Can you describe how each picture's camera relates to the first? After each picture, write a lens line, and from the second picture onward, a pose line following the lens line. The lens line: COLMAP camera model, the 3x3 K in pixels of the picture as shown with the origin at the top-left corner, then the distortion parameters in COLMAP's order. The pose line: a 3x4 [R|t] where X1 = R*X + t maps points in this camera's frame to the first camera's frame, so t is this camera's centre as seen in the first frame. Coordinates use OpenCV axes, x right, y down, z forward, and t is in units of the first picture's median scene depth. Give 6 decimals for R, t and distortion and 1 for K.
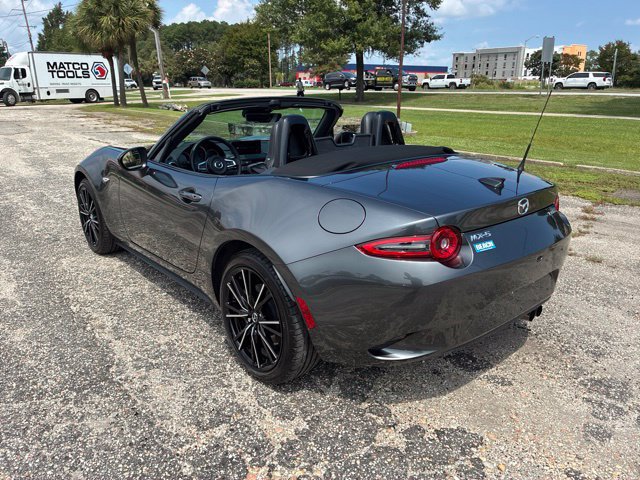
lens RADIAL K [[480.6, 0, 320.0], [0, 480.6, 240.0], [0, 0, 1]] dist [0.051053, -0.077409]
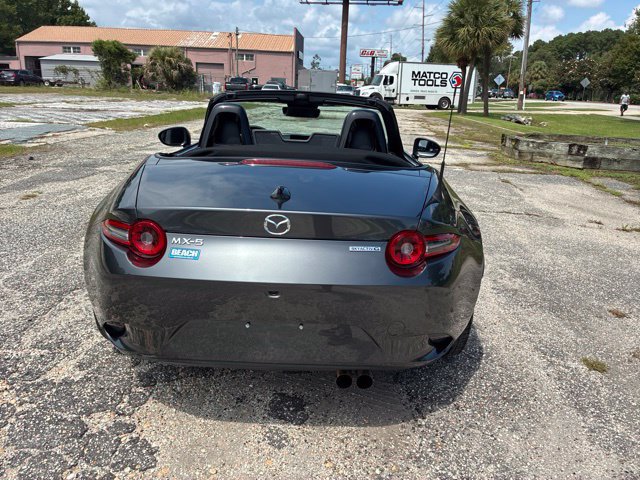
lens RADIAL K [[481.7, 0, 330.7], [0, 481.7, 242.7], [0, 0, 1]] dist [0.064191, -0.090988]
pose [[0.763670, 0.225325, -0.605010, 0.469002], [-0.235941, 0.969701, 0.063332, -0.054956], [0.600949, 0.094382, 0.793695, 0.206435]]
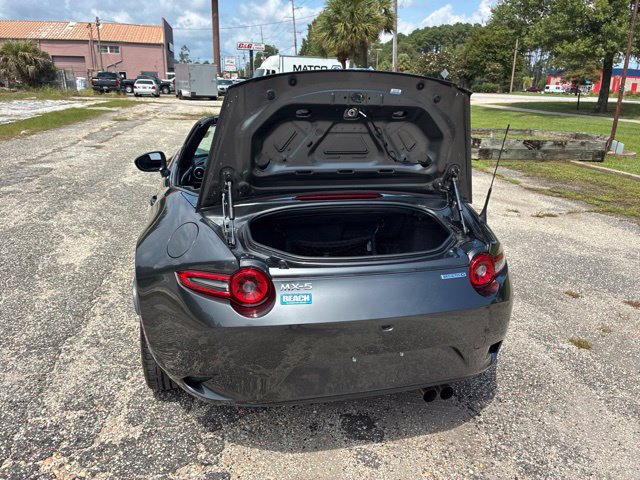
lens RADIAL K [[481.7, 0, 330.7], [0, 481.7, 242.7], [0, 0, 1]] dist [0.064191, -0.090988]
pose [[0.899338, 0.158708, -0.407434, 0.328060], [-0.159341, 0.986684, 0.032628, -0.057390], [0.407187, 0.035577, 0.912651, 0.094651]]
